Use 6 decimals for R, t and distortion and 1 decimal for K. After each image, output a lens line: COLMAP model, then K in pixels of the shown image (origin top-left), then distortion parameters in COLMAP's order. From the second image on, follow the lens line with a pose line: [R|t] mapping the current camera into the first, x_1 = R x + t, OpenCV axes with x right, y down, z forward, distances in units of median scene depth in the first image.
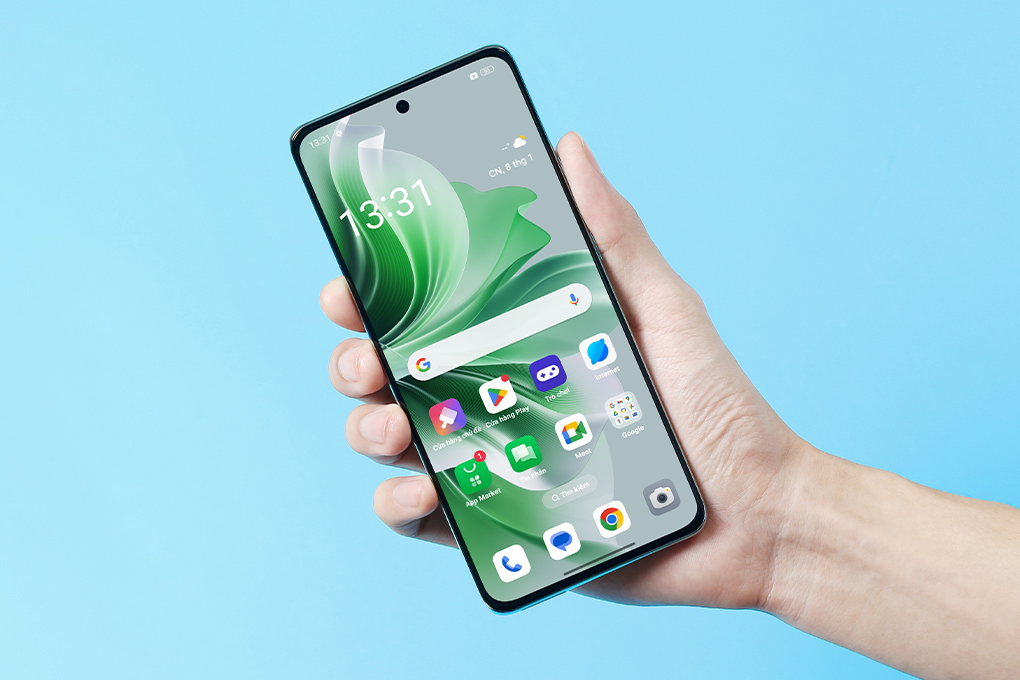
lens RADIAL K [[2917.0, 0, 510.3], [0, 2917.0, 342.7], [0, 0, 1]] dist [-0.022289, 0.000000]
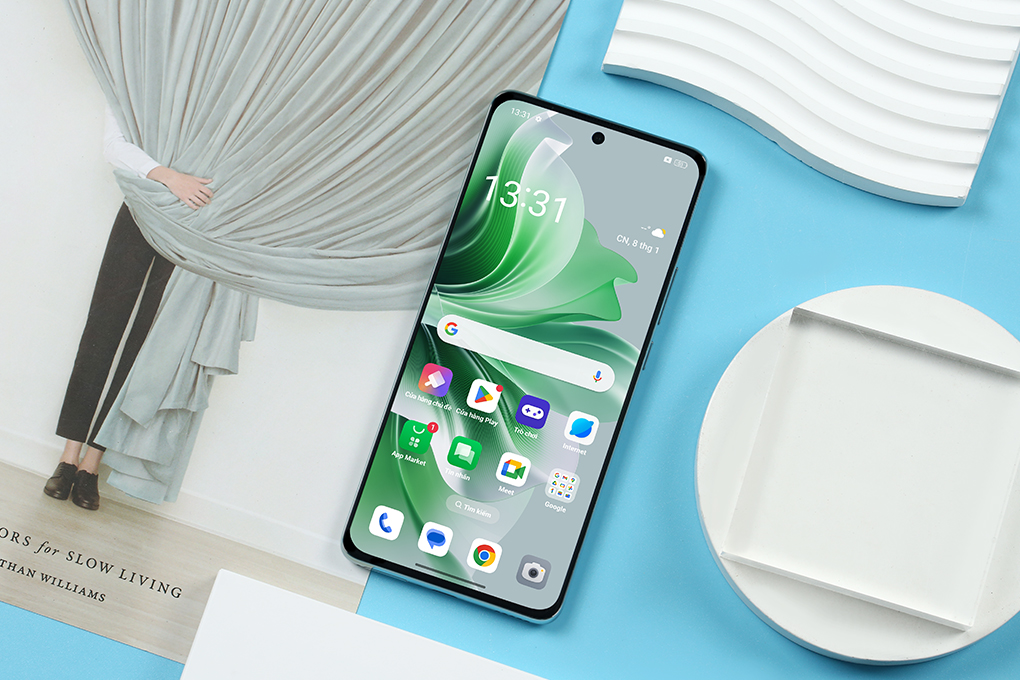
lens RADIAL K [[2917.0, 0, 557.0], [0, 2917.0, 308.1], [0, 0, 1]] dist [-0.022289, 0.000000]
pose [[0.742242, 0.670124, -0.003293, -0.002357], [-0.670034, 0.742040, -0.020788, -0.001403], [-0.011487, 0.017637, 0.999778, -0.057897]]
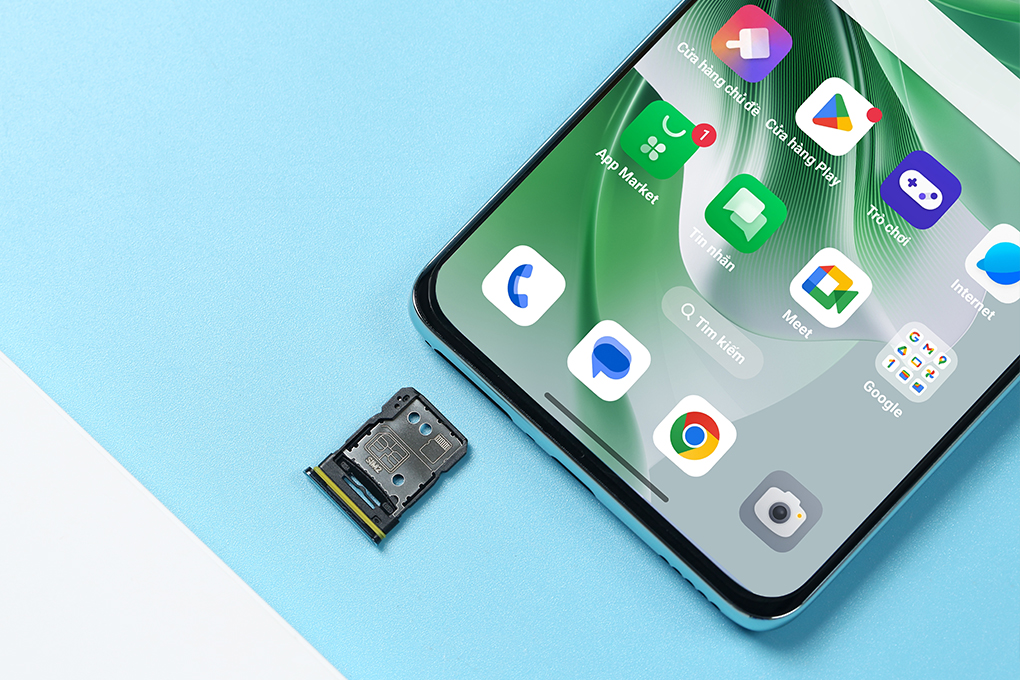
lens RADIAL K [[2917.0, 0, 510.0], [0, 2917.0, 341.6], [0, 0, 1]] dist [-0.022289, 0.000000]
pose [[0.420990, 0.906314, -0.036922, 0.025622], [-0.891349, 0.420897, 0.168355, 0.000335], [0.168123, -0.037965, 0.985035, 0.521705]]
